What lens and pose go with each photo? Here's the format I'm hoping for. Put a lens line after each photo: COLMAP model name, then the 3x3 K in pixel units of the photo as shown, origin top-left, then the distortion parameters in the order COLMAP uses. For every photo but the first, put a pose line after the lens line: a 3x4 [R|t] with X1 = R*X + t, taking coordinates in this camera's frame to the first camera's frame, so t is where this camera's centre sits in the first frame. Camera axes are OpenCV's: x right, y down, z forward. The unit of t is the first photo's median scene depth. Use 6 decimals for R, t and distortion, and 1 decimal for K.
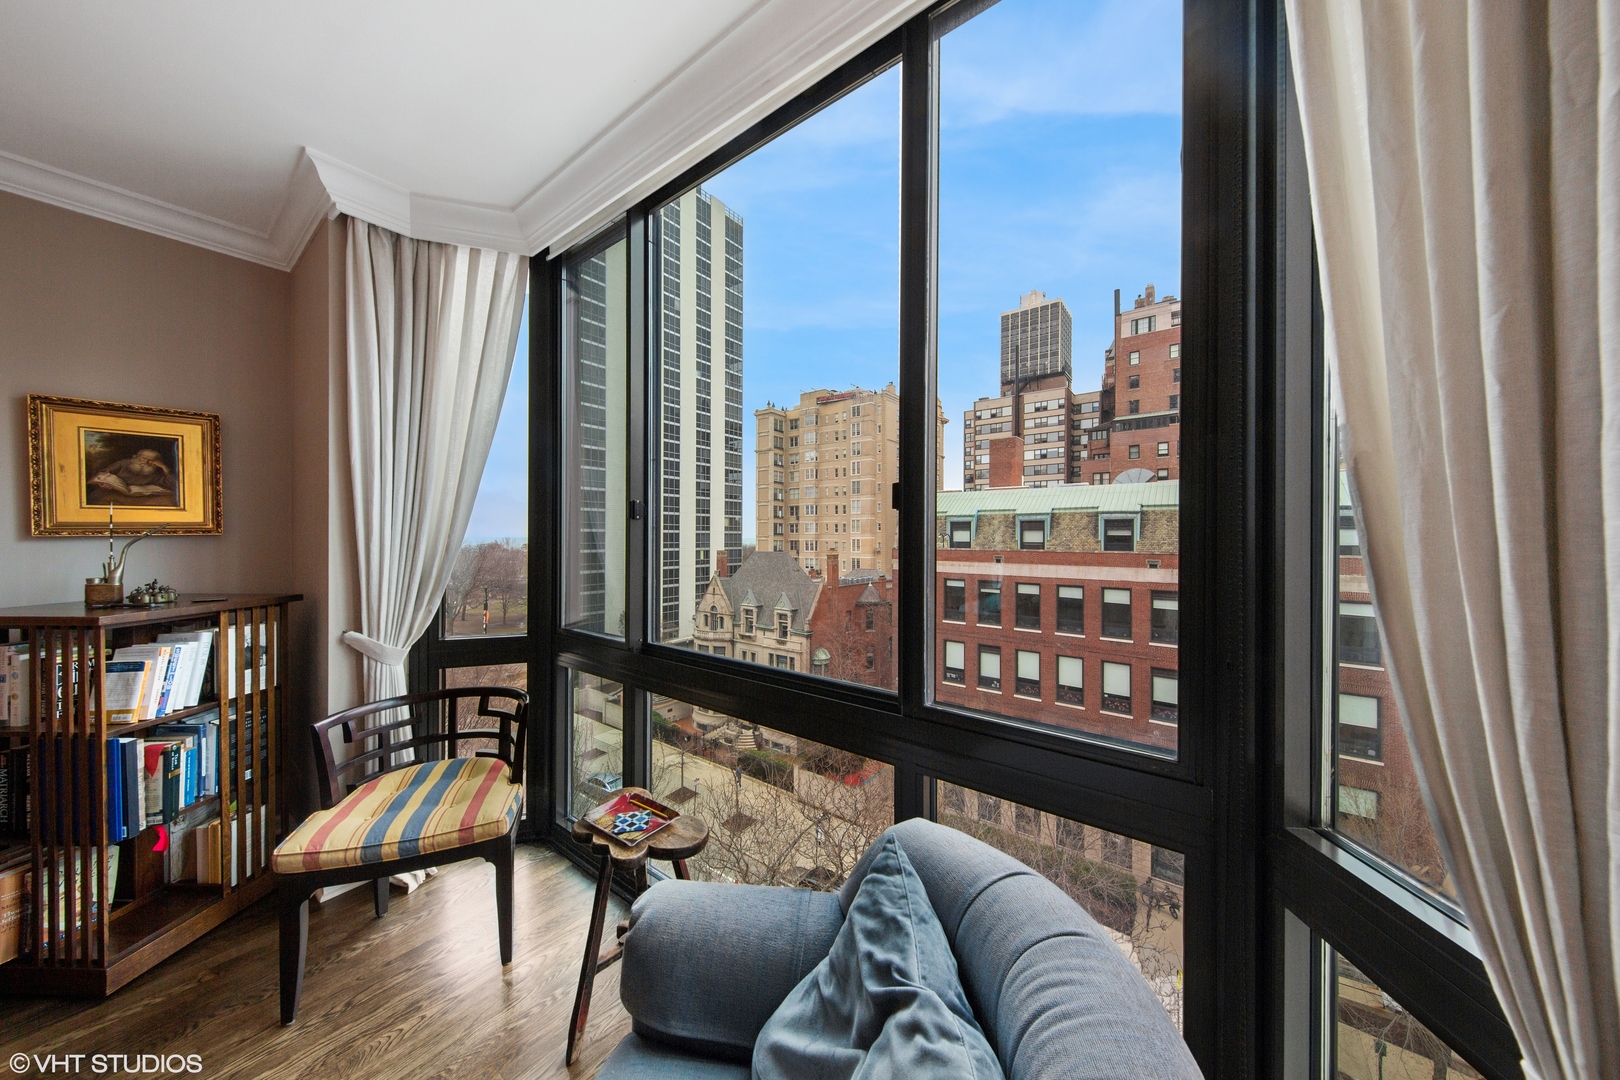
lens RADIAL K [[516.3, 0, 811.6], [0, 516.3, 538.8], [0, 0, 1]] dist [0.014663, -0.004951]
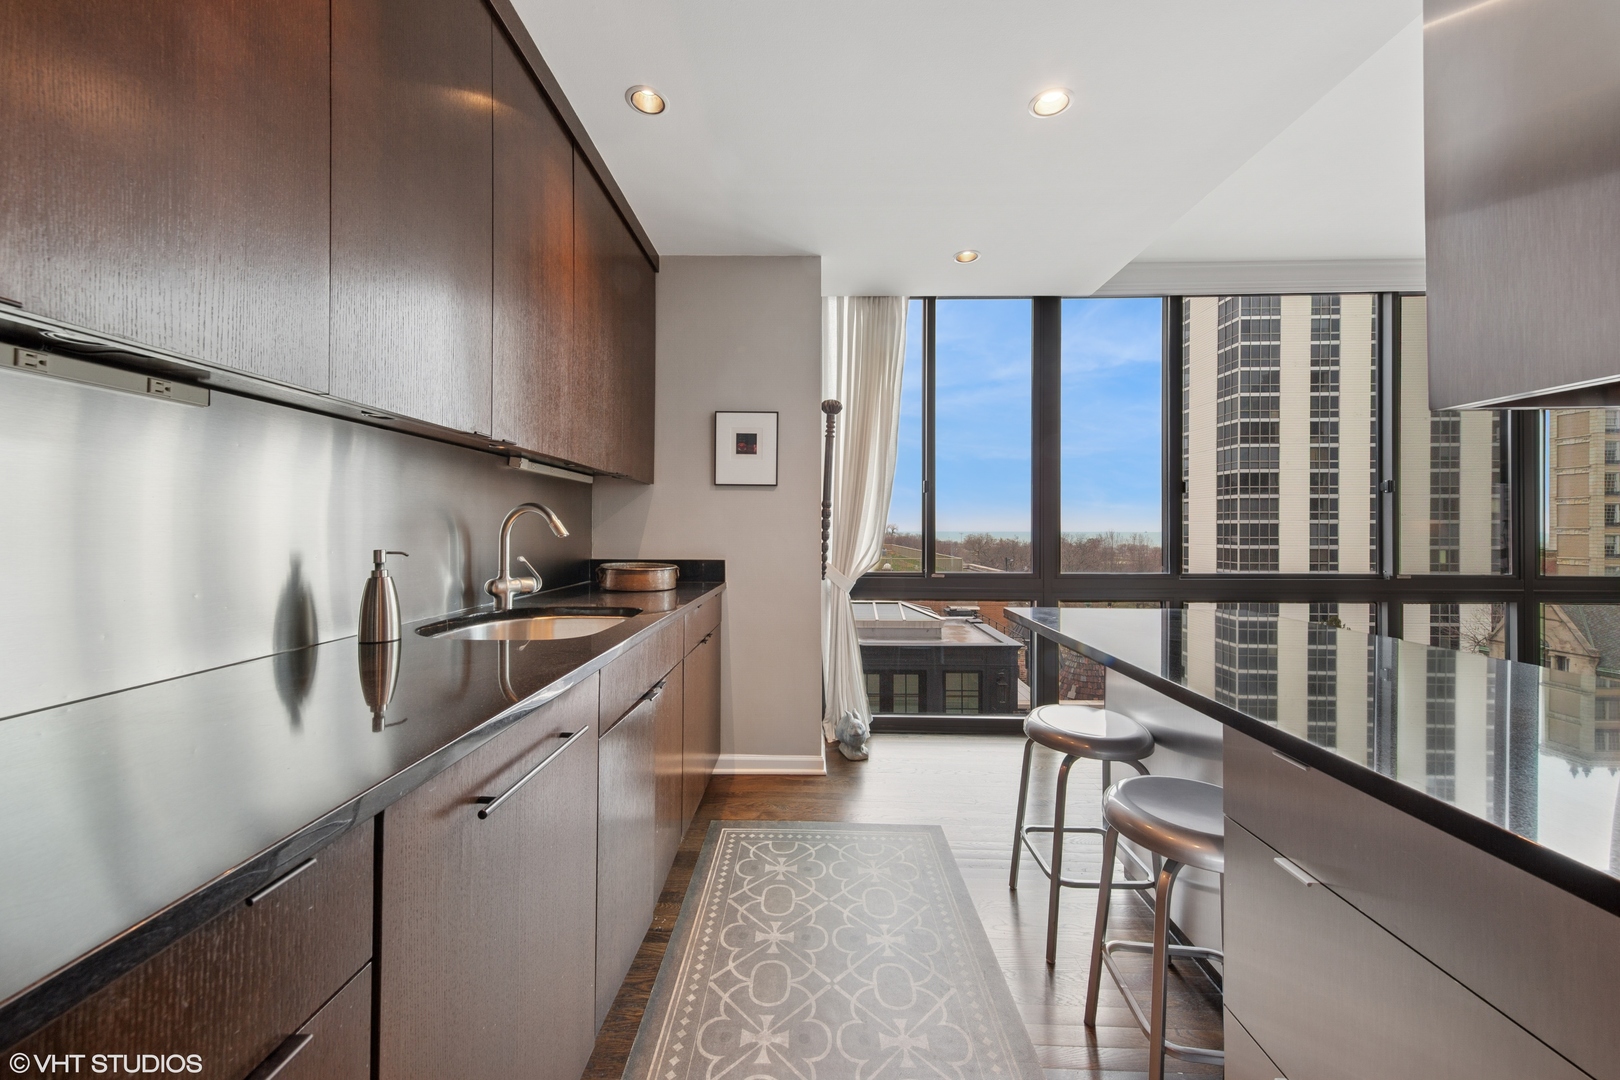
lens RADIAL K [[583.6, 0, 813.1], [0, 583.6, 528.8], [0, 0, 1]] dist [0.016875, 0.000039]
pose [[0.596232, -0.005374, -0.802794, -3.252426], [-0.000987, 0.999972, -0.007427, 0.080890], [0.802812, 0.005221, 0.596210, -3.899594]]
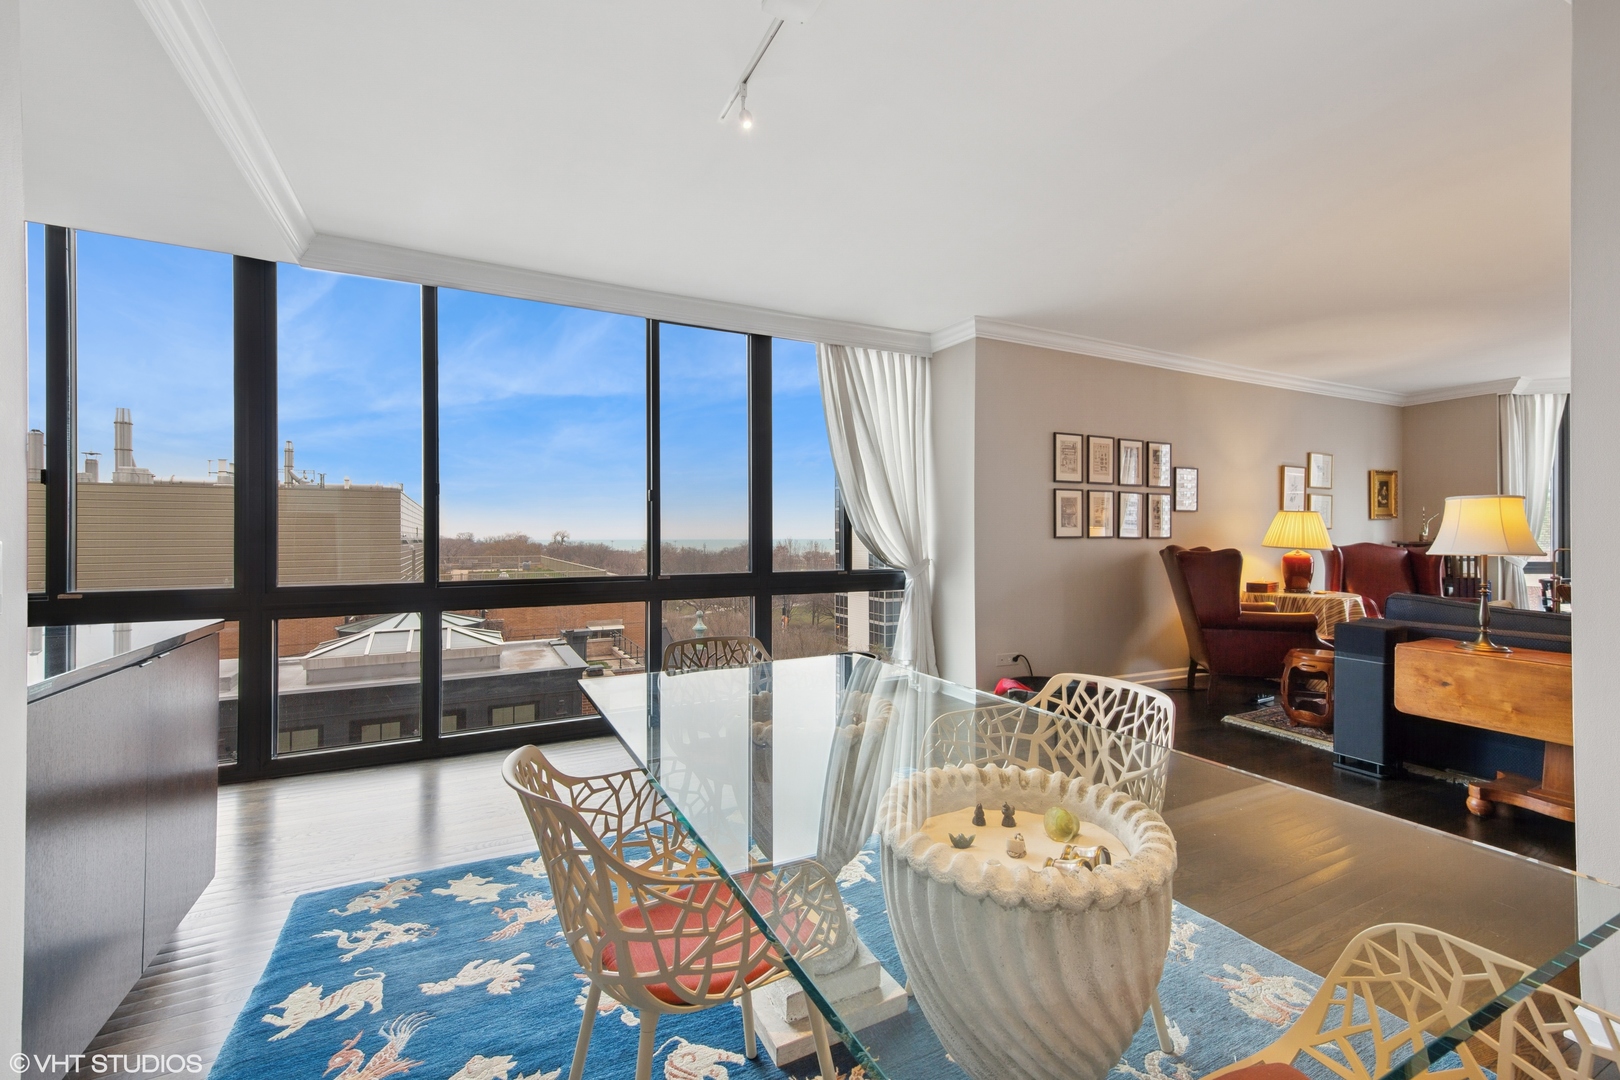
lens RADIAL K [[673.1, 0, 814.3], [0, 673.1, 536.5], [0, 0, 1]] dist [0.019577, -0.000034]
pose [[0.902123, -0.006598, -0.431429, -2.314130], [0.004133, 0.999969, -0.006650, 0.090891], [0.431459, 0.004216, 0.902122, -3.282894]]
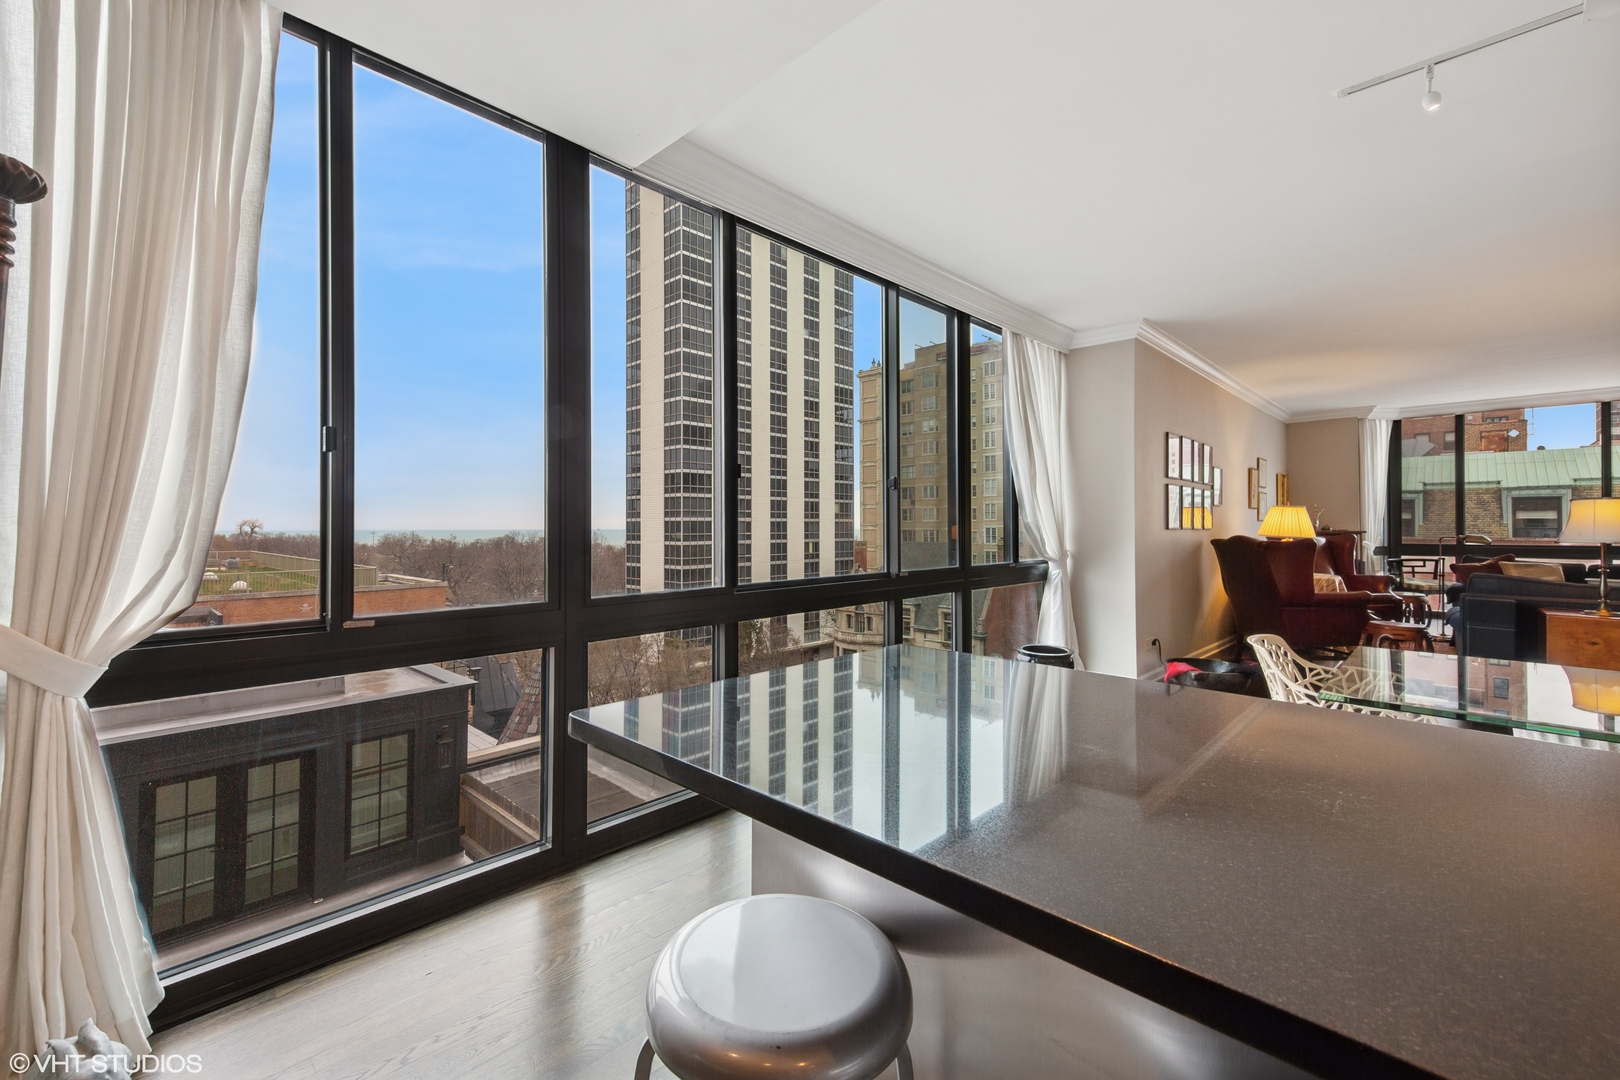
lens RADIAL K [[674.2, 0, 809.2], [0, 674.2, 520.4], [0, 0, 1]] dist [0.019924, -0.000291]
pose [[0.993652, -0.008078, -0.112209, -3.640860], [0.006592, 0.999886, -0.013607, 0.076798], [0.112306, 0.012781, 0.993591, -3.500715]]
